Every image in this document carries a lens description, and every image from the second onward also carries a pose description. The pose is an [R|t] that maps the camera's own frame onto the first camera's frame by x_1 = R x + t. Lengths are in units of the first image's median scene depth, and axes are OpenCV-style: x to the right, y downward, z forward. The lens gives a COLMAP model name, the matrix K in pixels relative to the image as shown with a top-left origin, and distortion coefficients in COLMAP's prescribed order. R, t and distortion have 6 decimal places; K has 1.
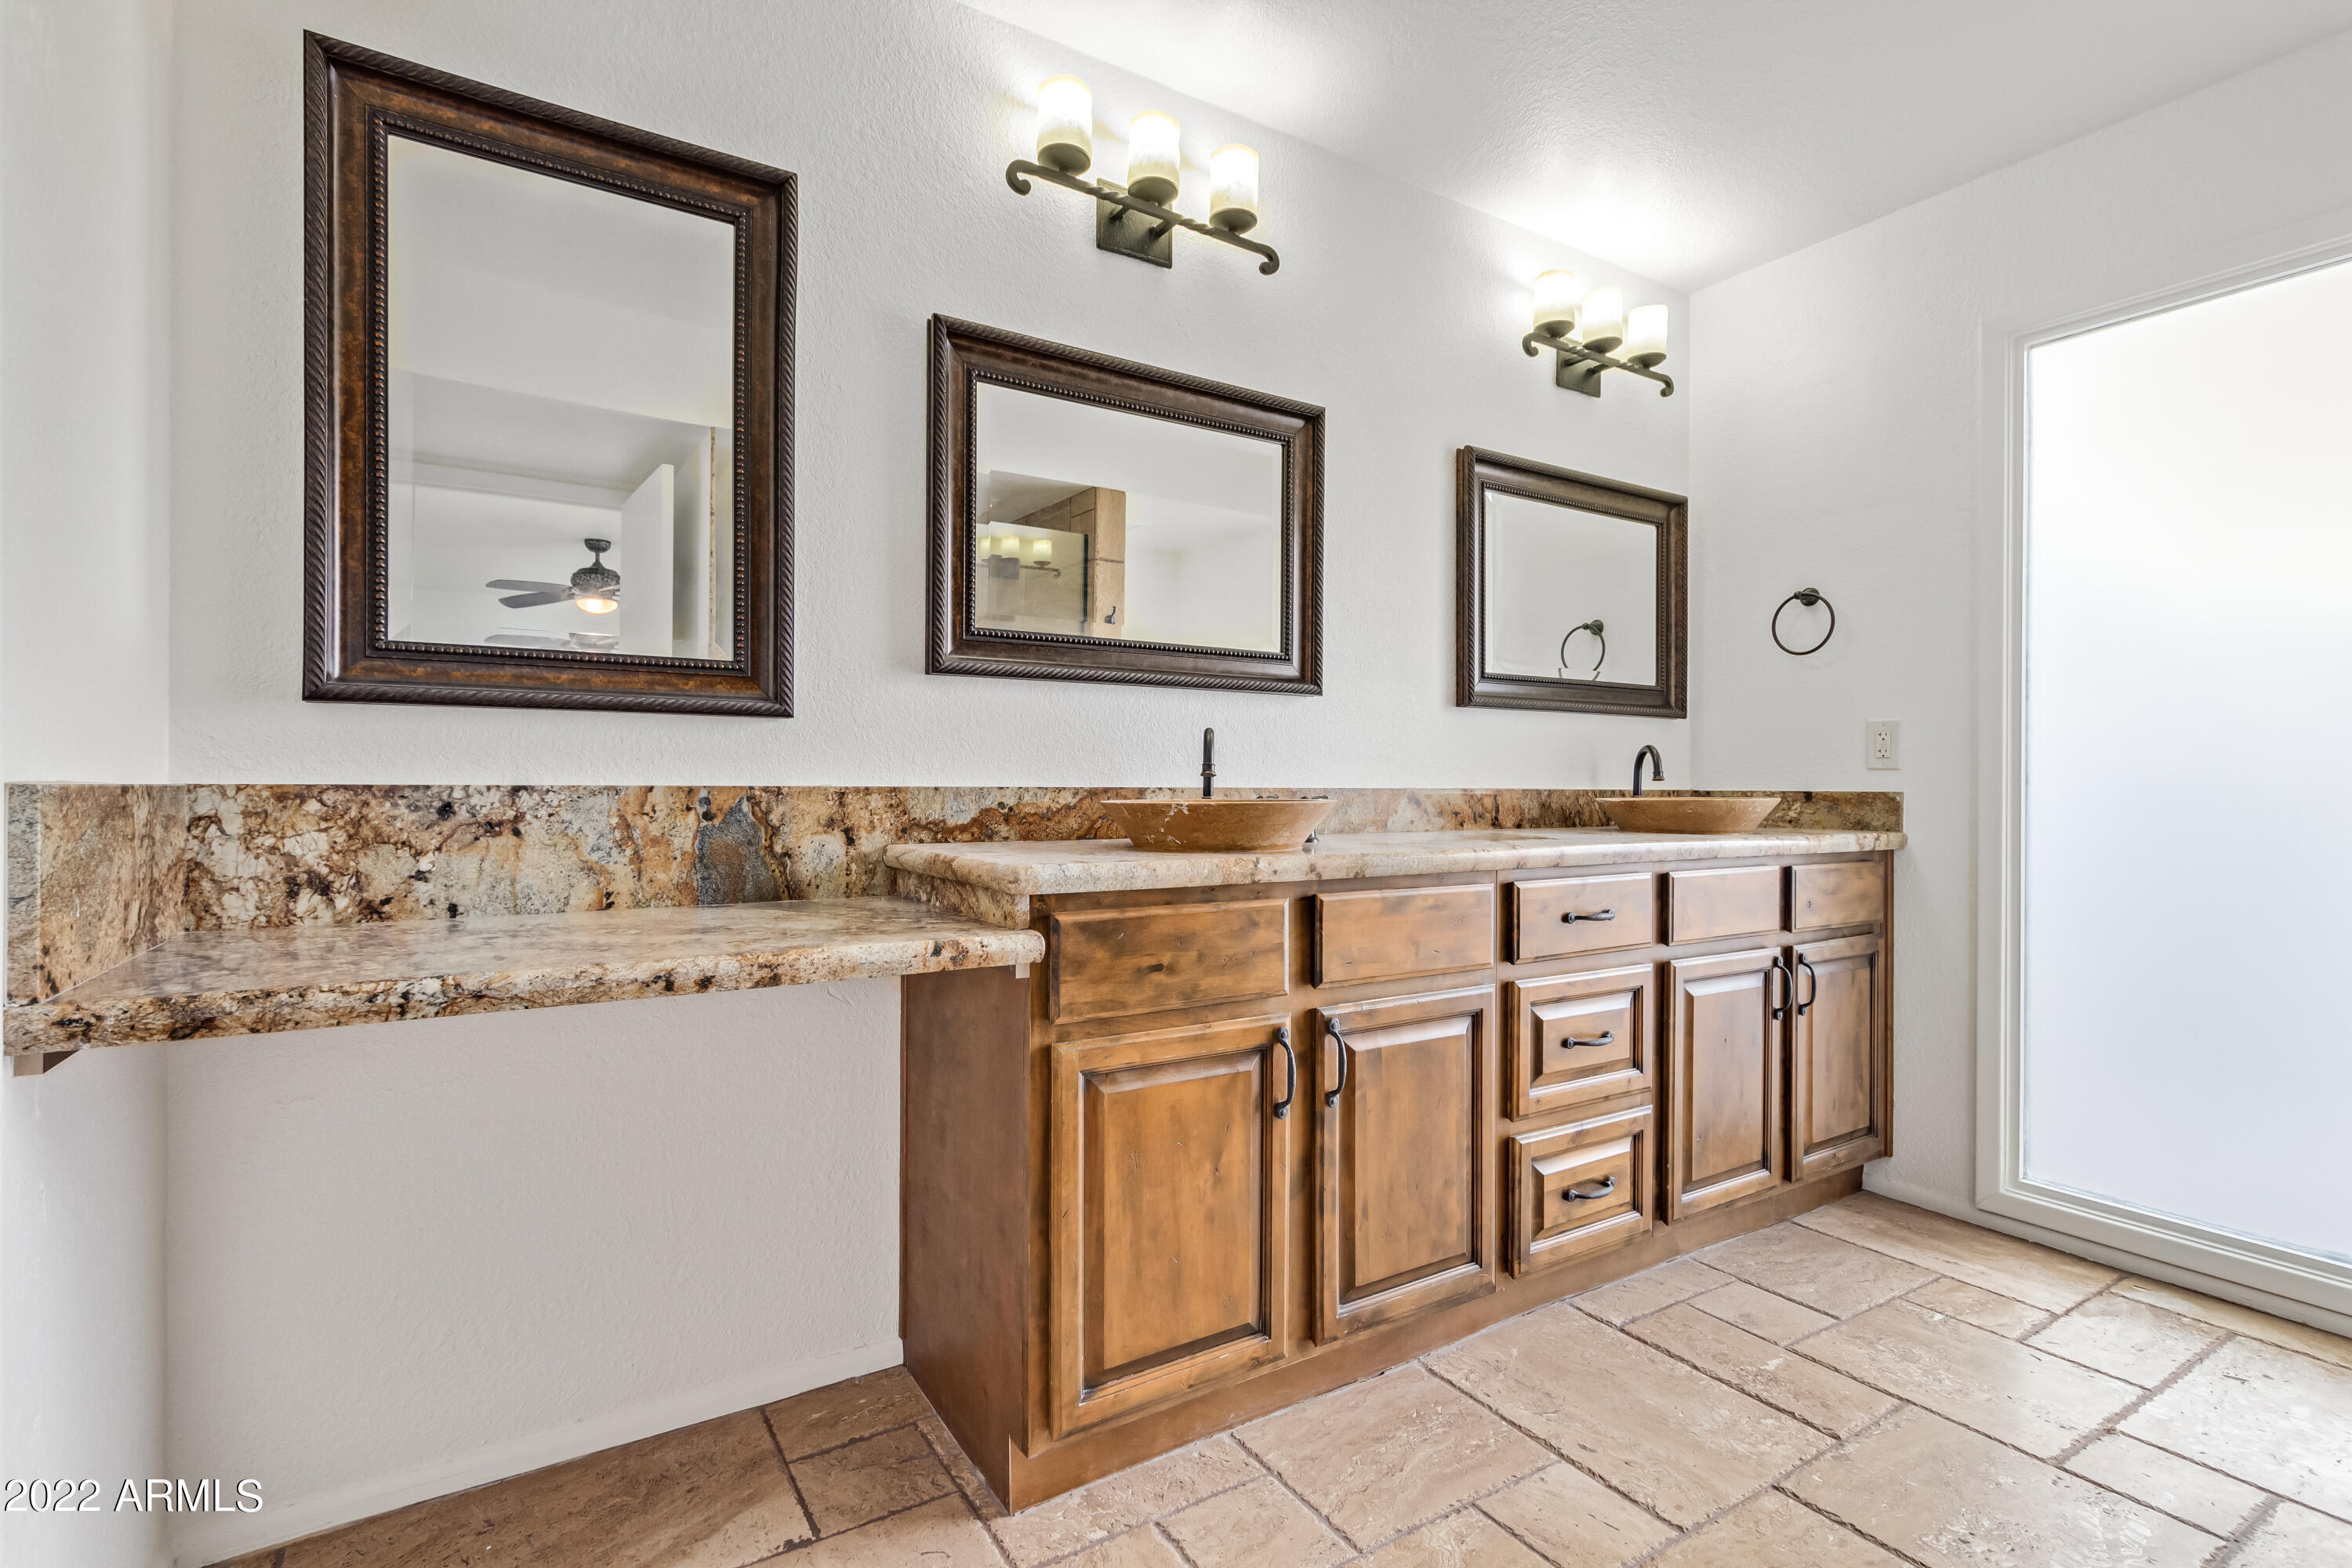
lens RADIAL K [[1090.4, 0, 1175.1], [0, 1090.4, 791.7], [0, 0, 1]] dist [0.004278, -0.000405]
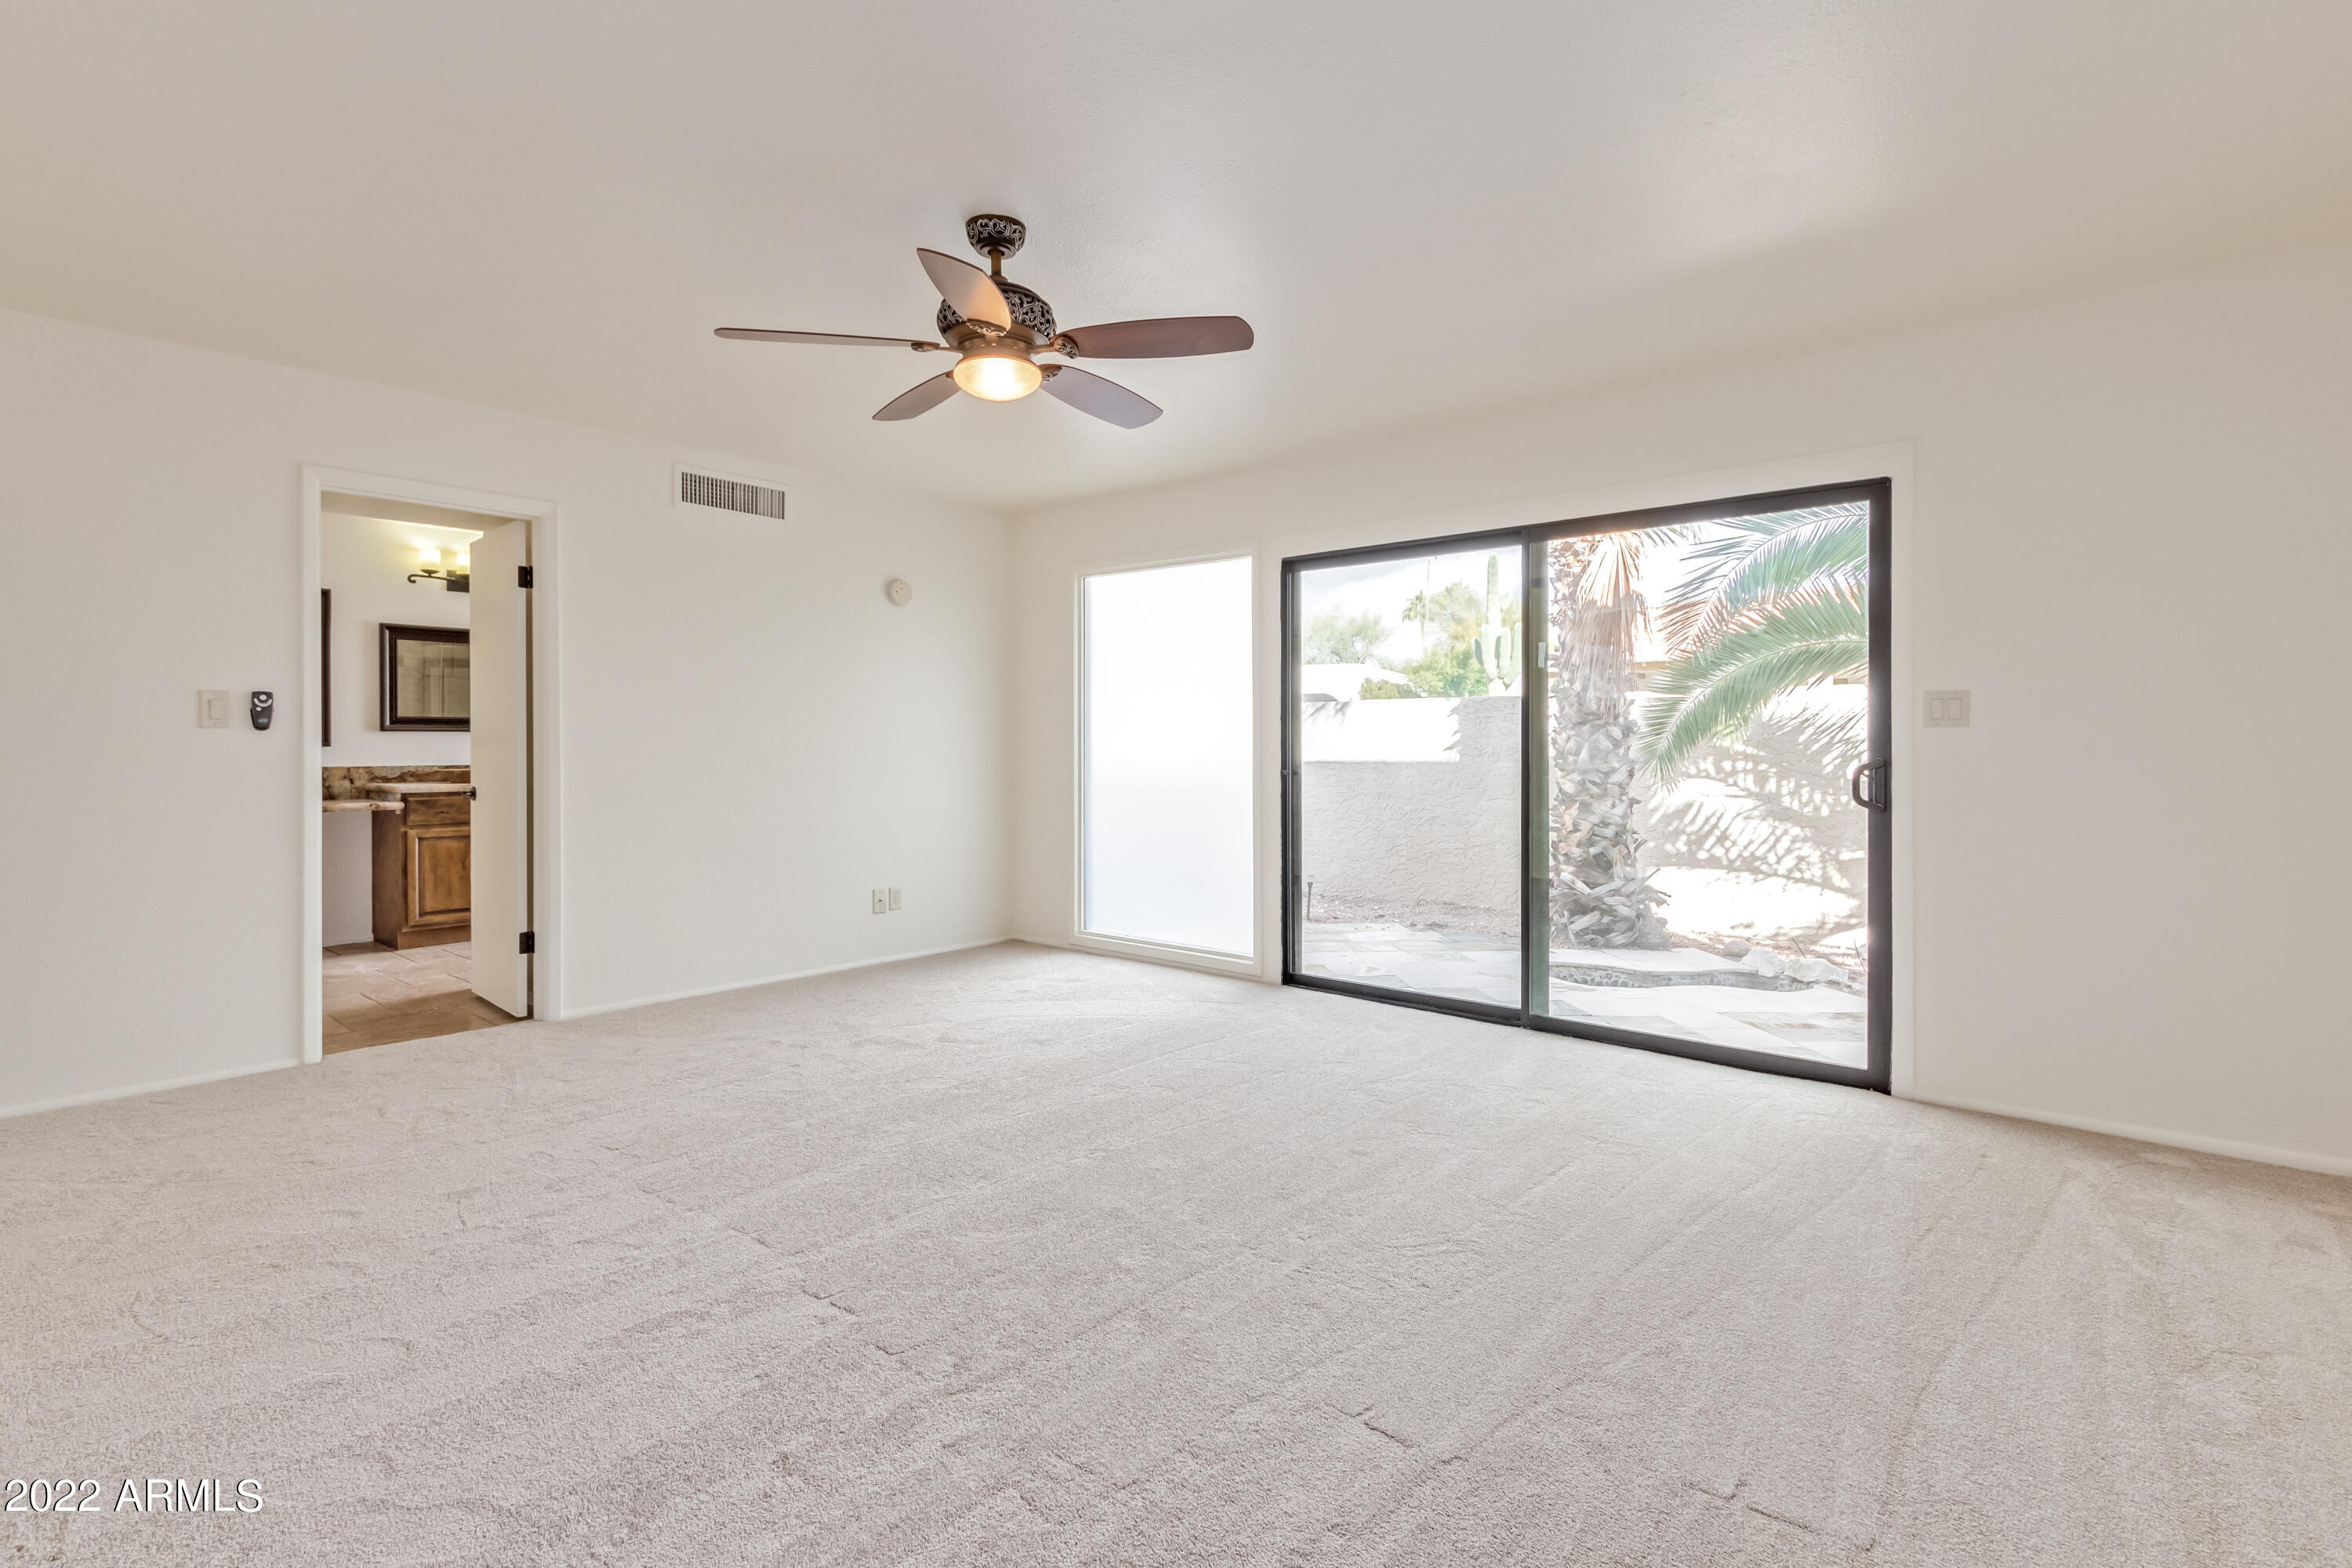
lens RADIAL K [[1090.4, 0, 1194.6], [0, 1090.4, 746.6], [0, 0, 1]] dist [0.004278, -0.000405]
pose [[0.946904, -0.007663, 0.321425, 1.240934], [0.006425, 0.999967, 0.004913, -0.075166], [-0.321453, -0.002587, 0.946922, -3.475109]]
